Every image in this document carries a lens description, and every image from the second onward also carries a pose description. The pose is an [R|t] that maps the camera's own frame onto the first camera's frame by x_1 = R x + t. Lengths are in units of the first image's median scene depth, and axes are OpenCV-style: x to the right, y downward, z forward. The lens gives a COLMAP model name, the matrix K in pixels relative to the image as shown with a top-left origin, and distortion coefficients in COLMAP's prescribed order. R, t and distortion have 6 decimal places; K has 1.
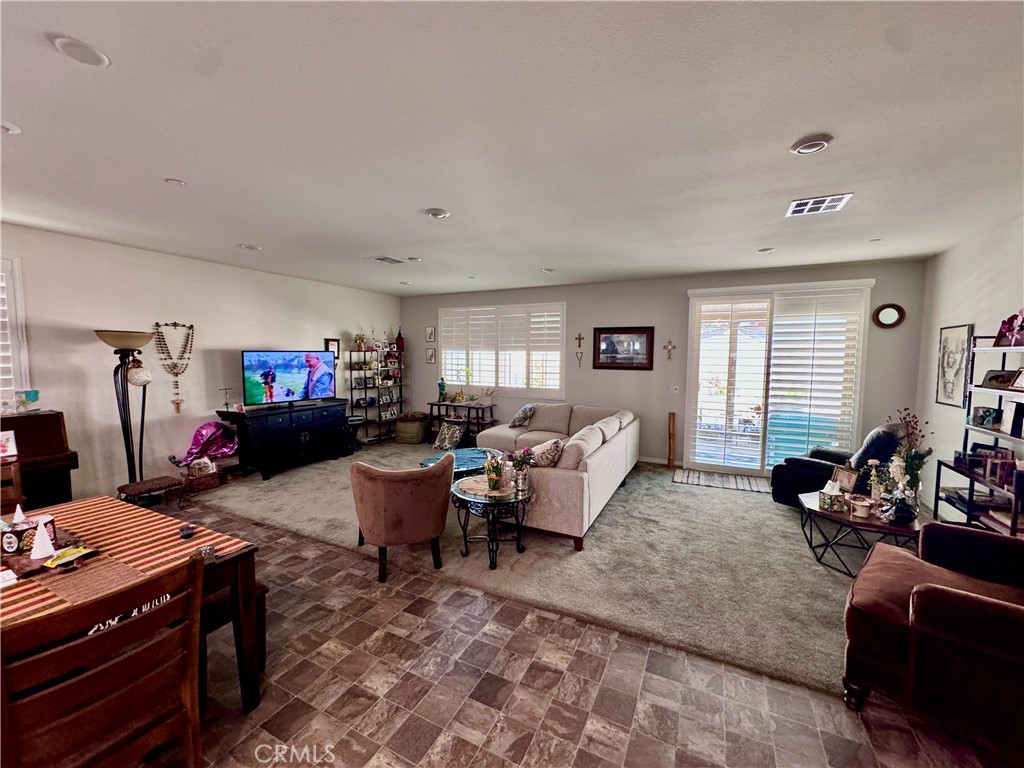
lens RADIAL K [[408.5, 0, 512.0], [0, 408.5, 384.0], [0, 0, 1]] dist [-0.001609, 0.000300]
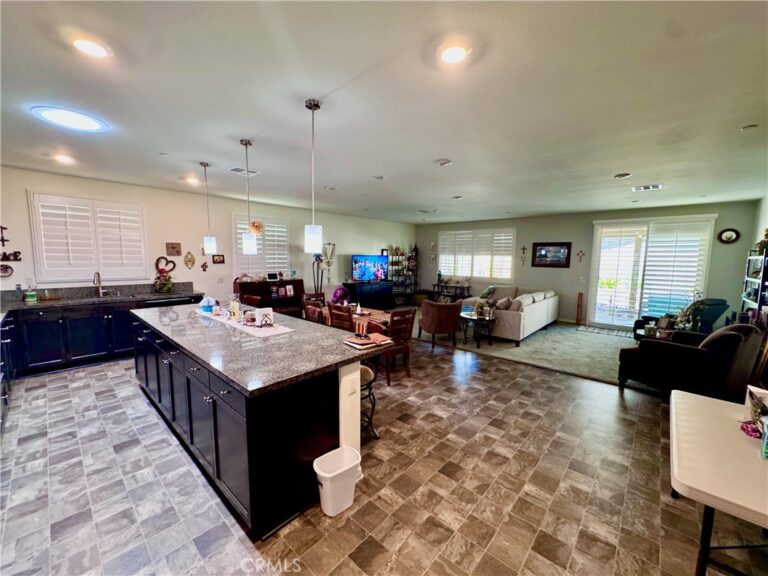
lens RADIAL K [[306.4, 0, 384.0], [0, 306.4, 288.0], [0, 0, 1]] dist [-0.001609, 0.000300]
pose [[0.963027, 0.033319, -0.267336, -0.059829], [-0.025845, 0.999172, 0.031429, 0.032178], [0.268162, -0.023358, 0.963091, -0.466556]]
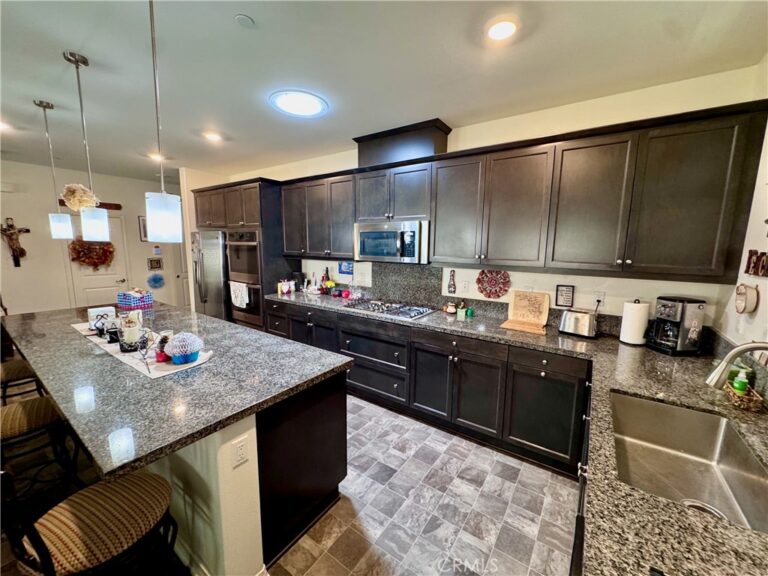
lens RADIAL K [[306.4, 0, 384.0], [0, 306.4, 288.0], [0, 0, 1]] dist [-0.001609, 0.000300]
pose [[-0.988840, -0.039834, 0.143557, -0.819365], [-0.008158, 0.976624, 0.214799, -0.030421], [-0.148757, 0.211231, -0.966050, 0.302216]]
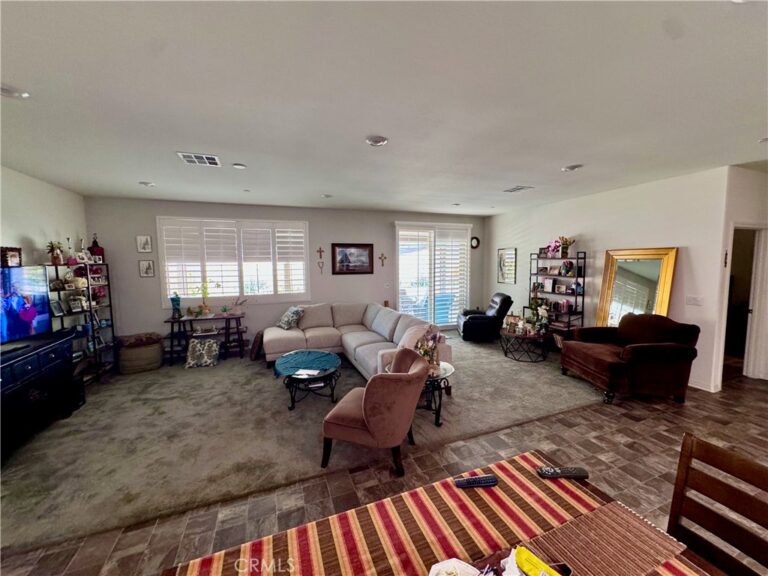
lens RADIAL K [[306.4, 0, 384.0], [0, 306.4, 288.0], [0, 0, 1]] dist [-0.001609, 0.000300]
pose [[0.674578, -0.075987, 0.734282, -0.466833], [0.068031, 0.996854, 0.040660, -0.026189], [-0.735062, 0.022526, 0.677625, 0.240989]]
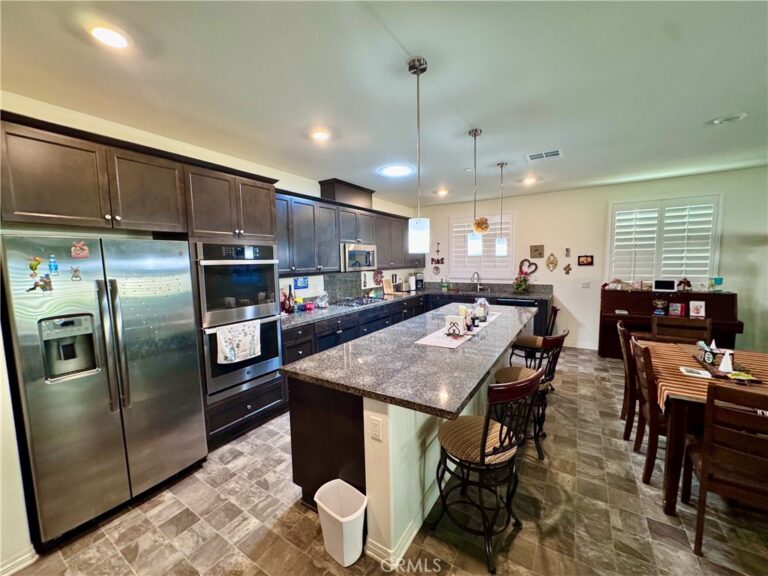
lens RADIAL K [[306.4, 0, 384.0], [0, 306.4, 288.0], [0, 0, 1]] dist [-0.001609, 0.000300]
pose [[-0.103186, 0.086573, -0.990887, 0.072563], [-0.052737, 0.994328, 0.092365, 0.008820], [0.993263, 0.061787, -0.098035, -0.096163]]
